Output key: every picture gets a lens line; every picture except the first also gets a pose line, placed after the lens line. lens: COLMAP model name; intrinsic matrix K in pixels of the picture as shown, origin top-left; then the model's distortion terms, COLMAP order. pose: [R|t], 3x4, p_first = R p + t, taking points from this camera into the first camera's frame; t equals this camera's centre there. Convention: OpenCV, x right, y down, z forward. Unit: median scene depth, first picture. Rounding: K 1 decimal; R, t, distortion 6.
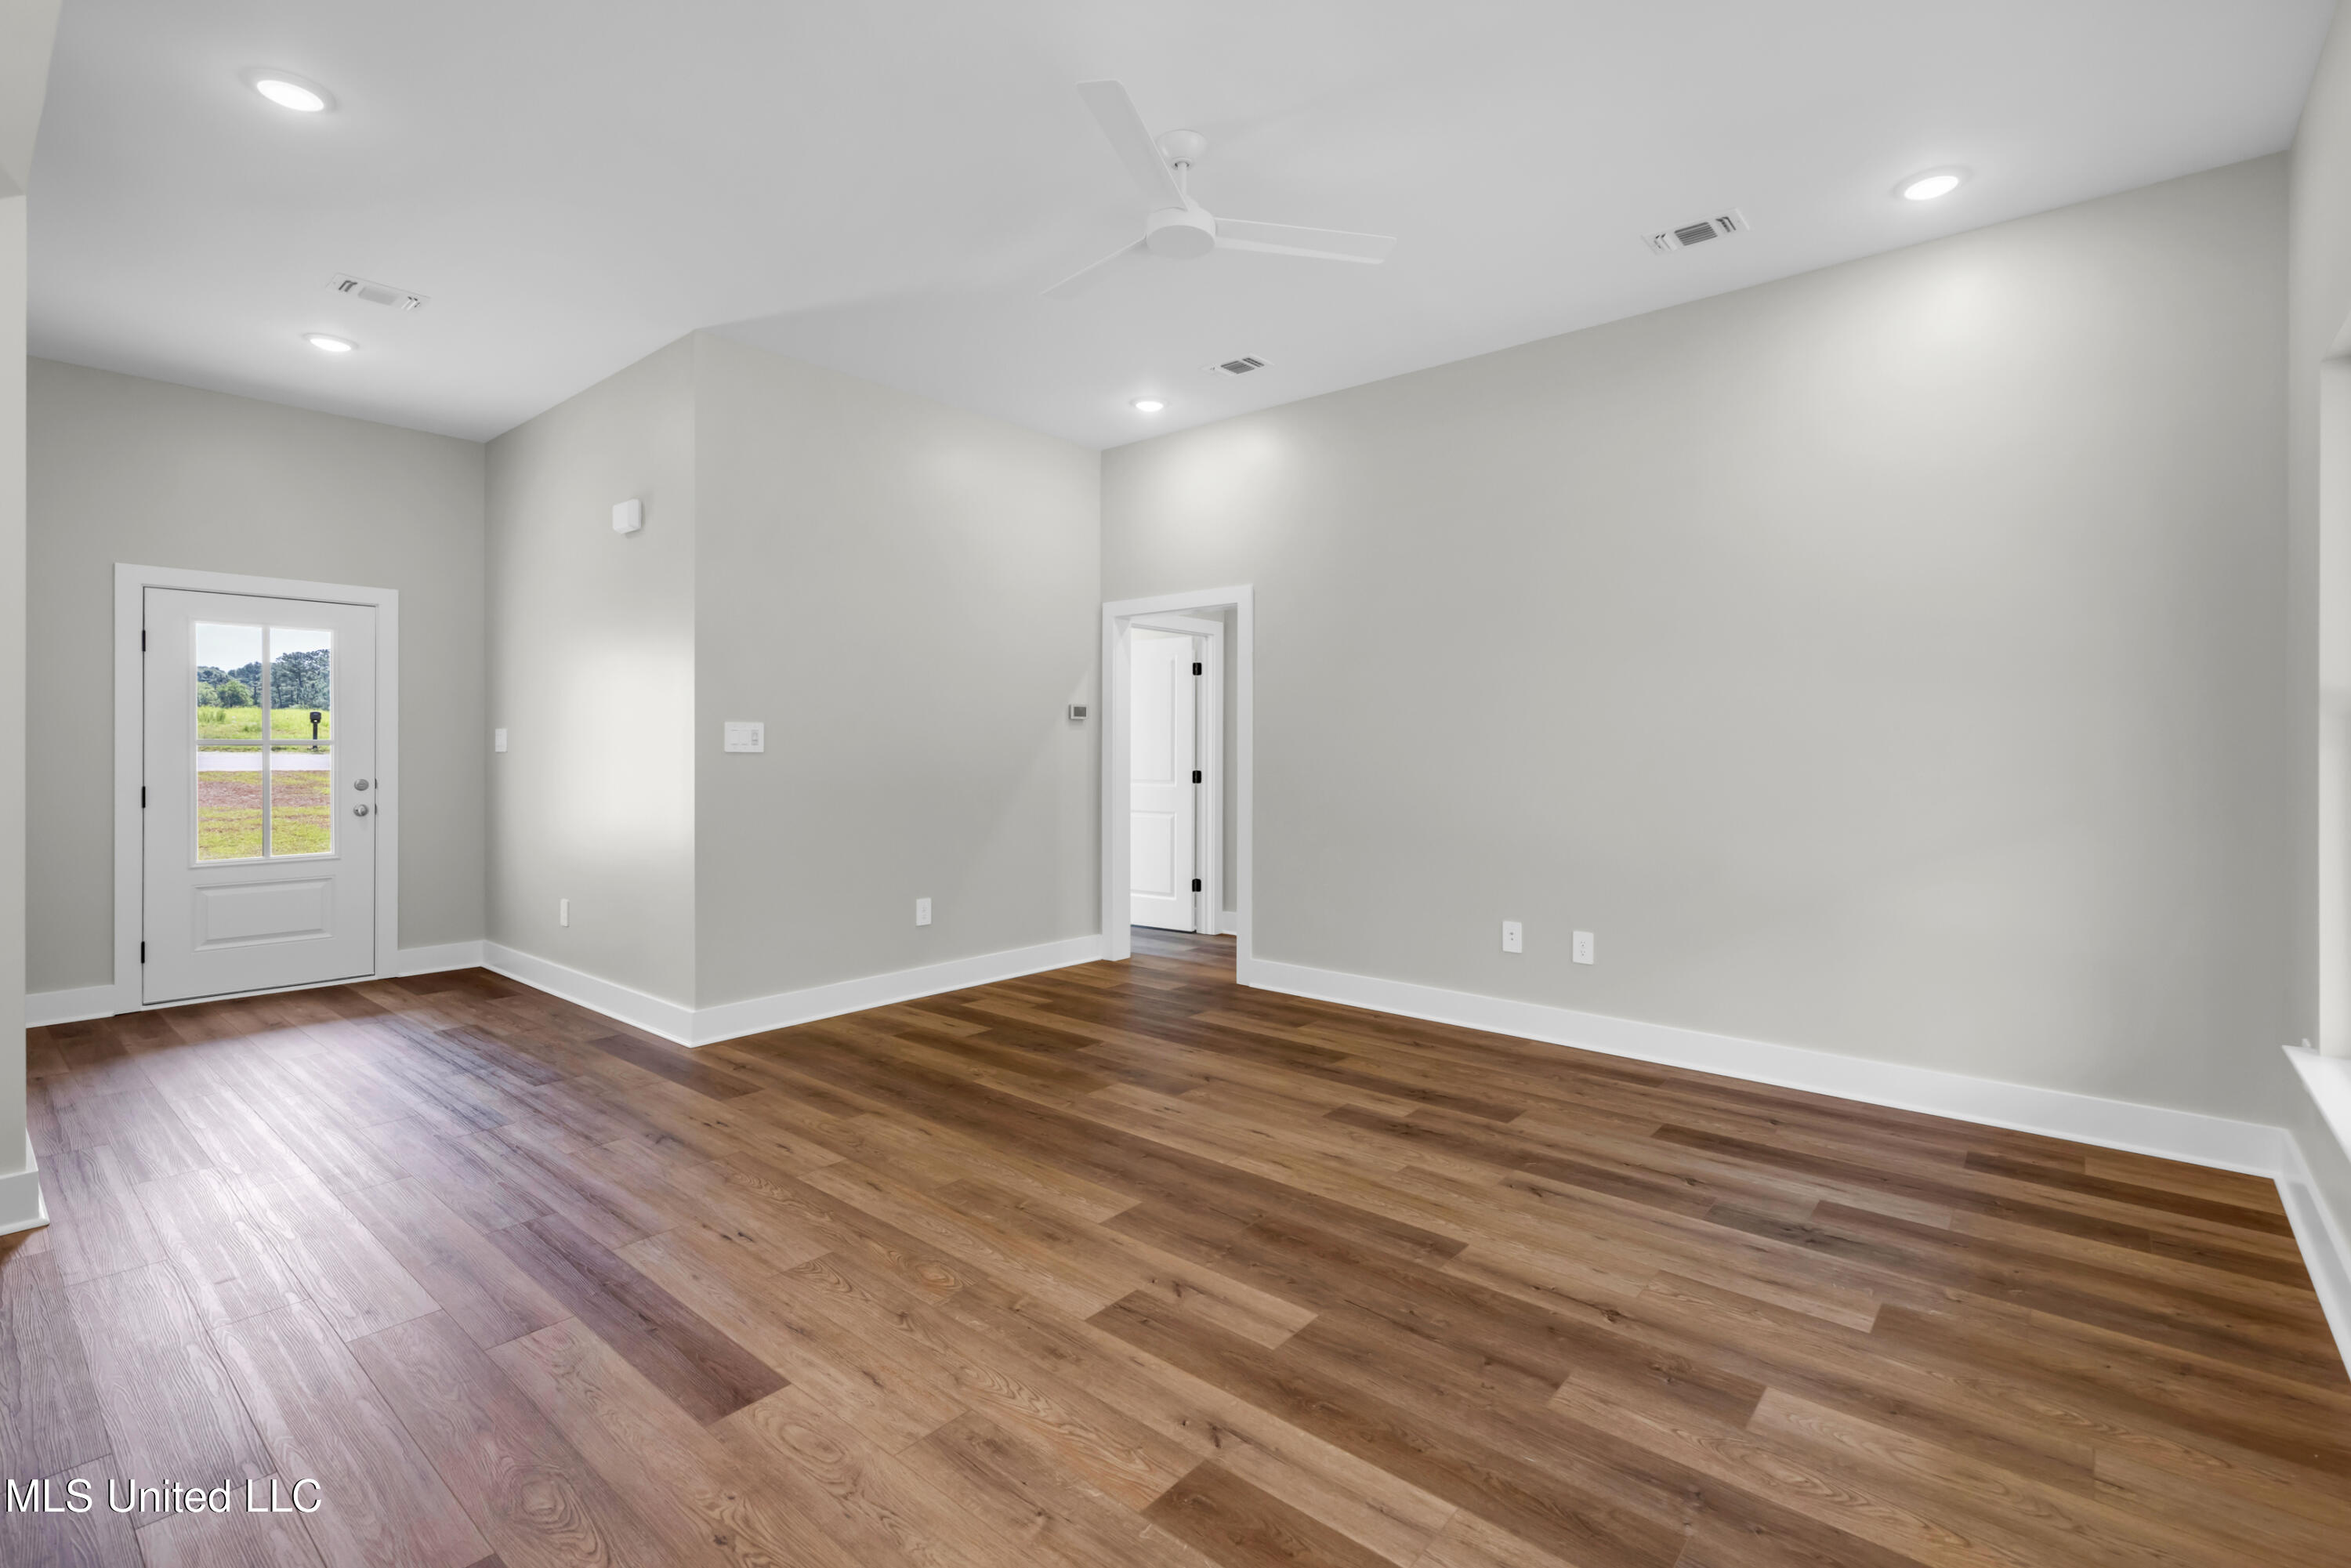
lens RADIAL K [[1052.8, 0, 1192.9], [0, 1052.8, 769.1], [0, 0, 1]] dist [0.004173, -0.000701]
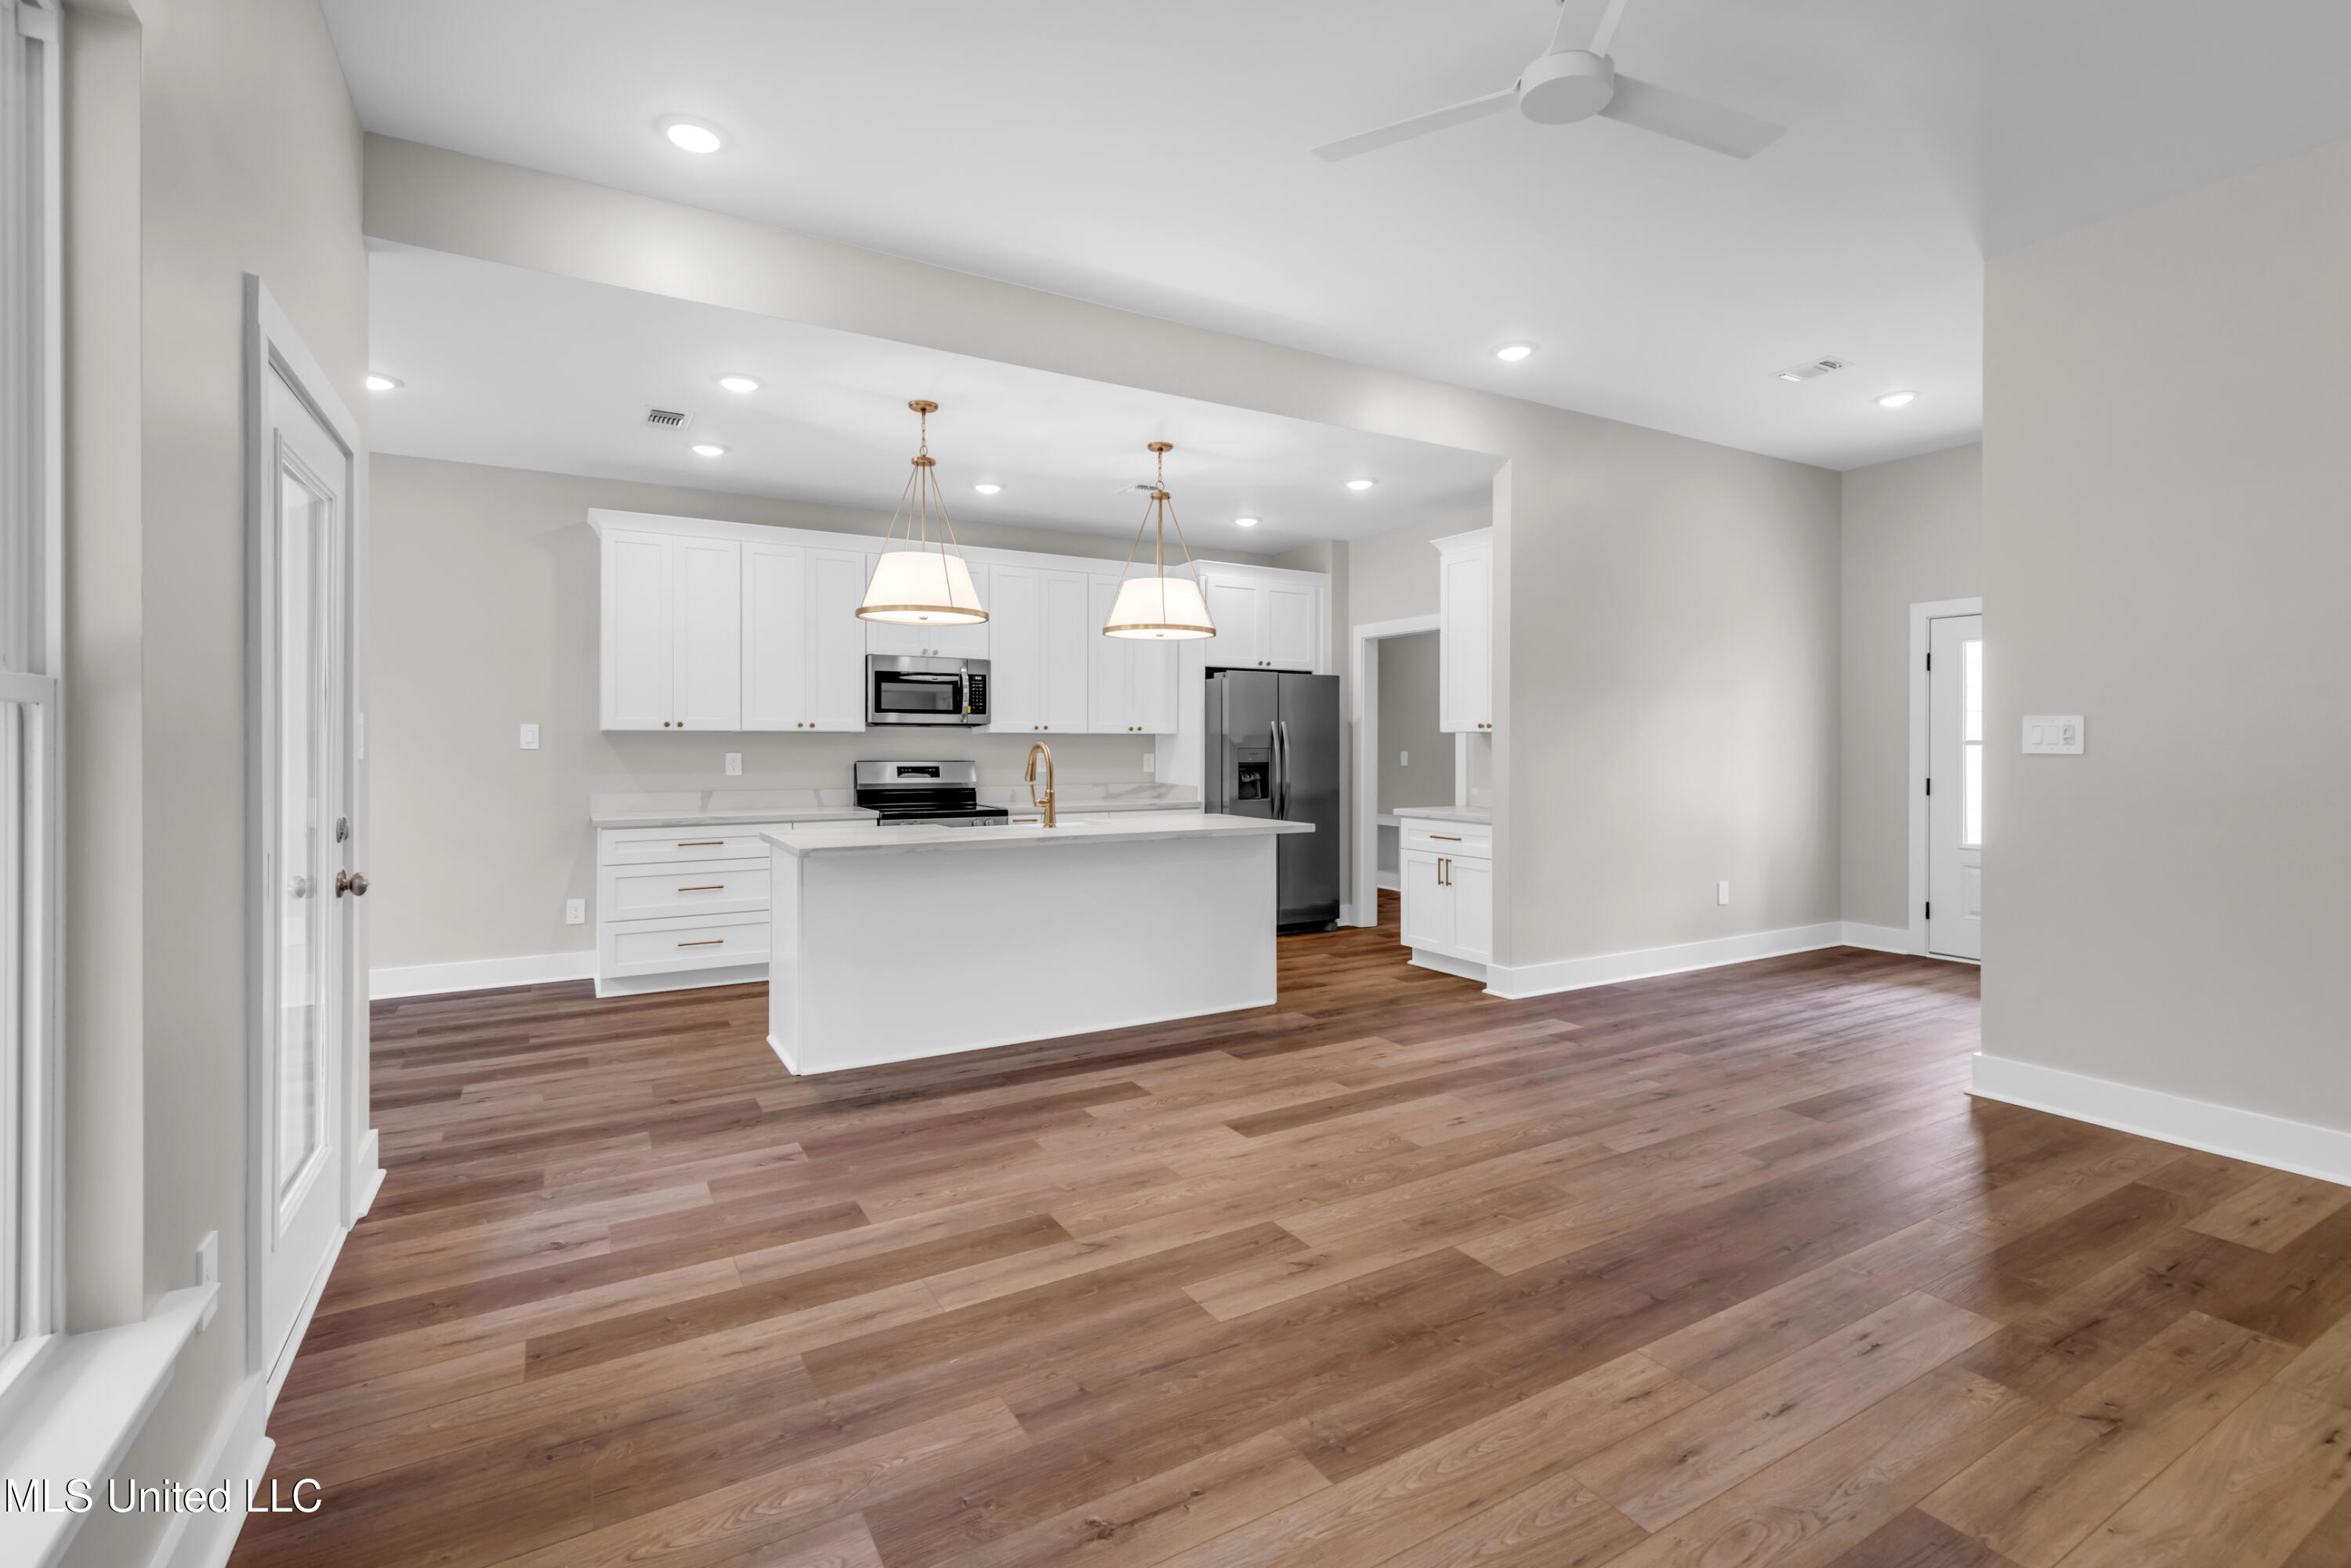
lens RADIAL K [[1052.8, 0, 1184.9], [0, 1052.8, 745.7], [0, 0, 1]] dist [0.004173, -0.000701]
pose [[-0.324267, 0.001176, -0.945965, 1.047238], [-0.020828, 0.999748, 0.008383, -0.029760], [0.945736, 0.022421, -0.324161, 1.255229]]
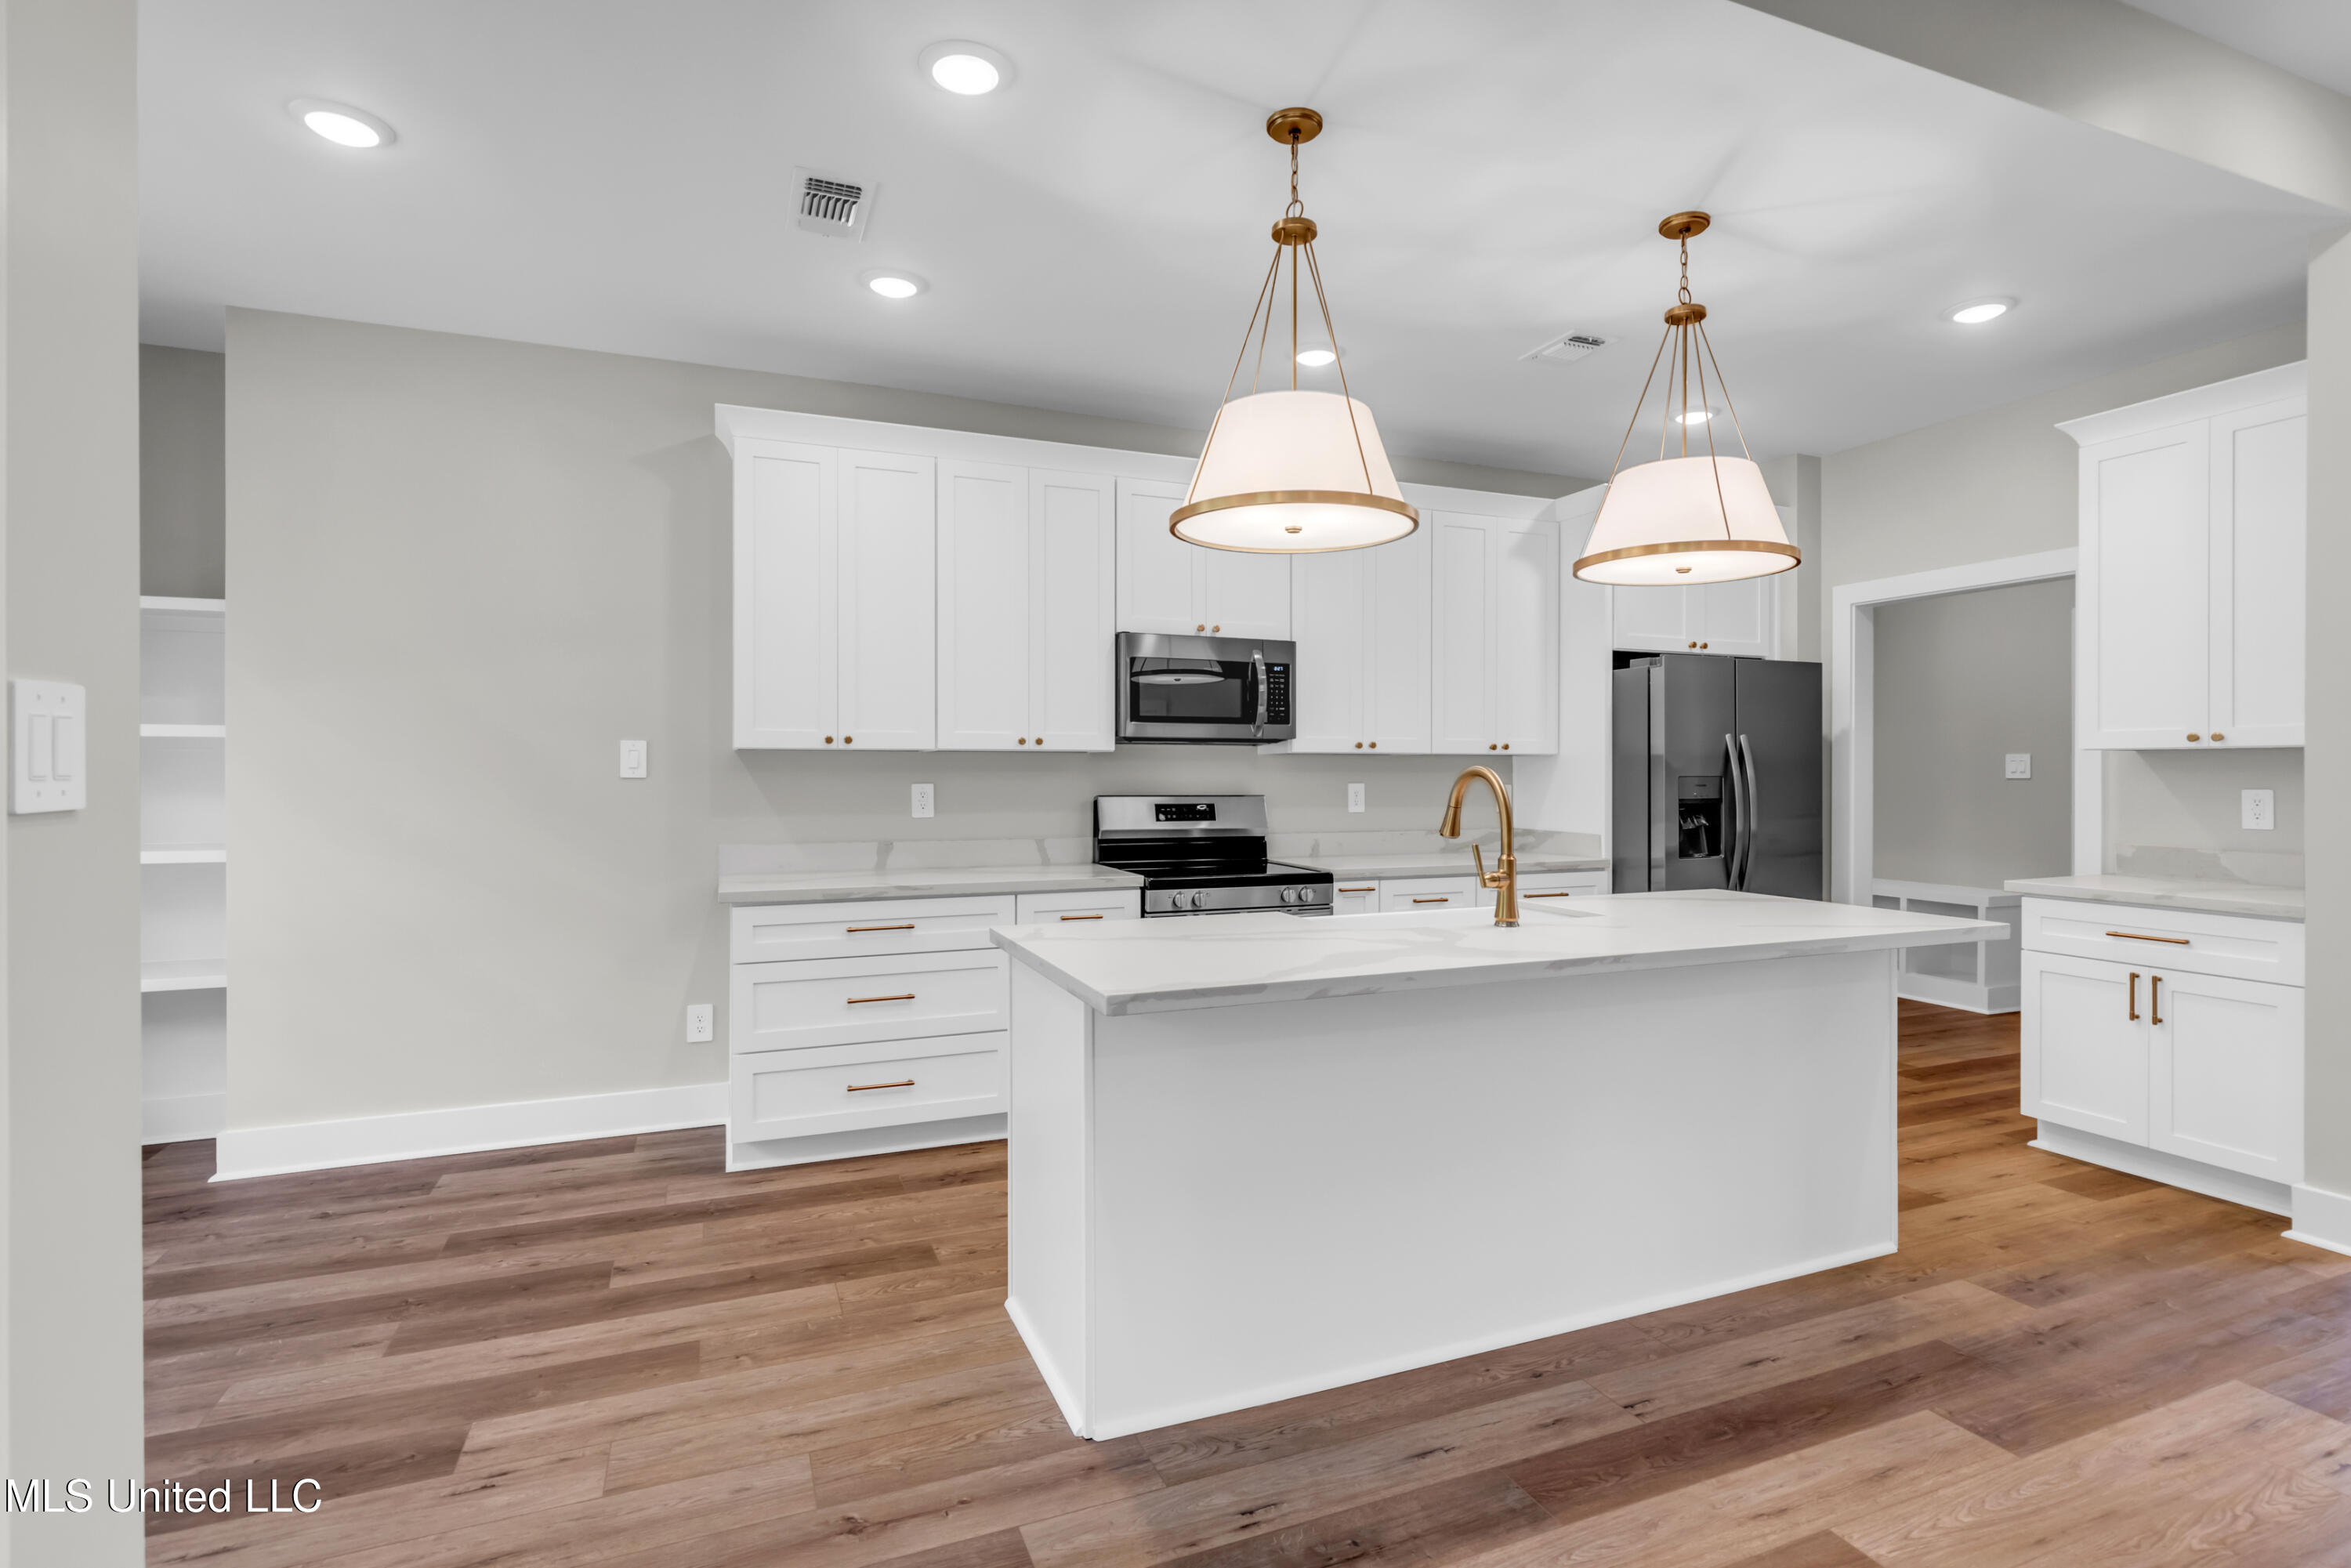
lens RADIAL K [[1052.8, 0, 1162.0], [0, 1052.8, 776.0], [0, 0, 1]] dist [0.004173, -0.000701]
pose [[-0.454700, 0.003775, -0.890637, 0.398065], [-0.019127, 0.999719, 0.014002, -0.013450], [0.890439, 0.023402, -0.454500, 0.584903]]
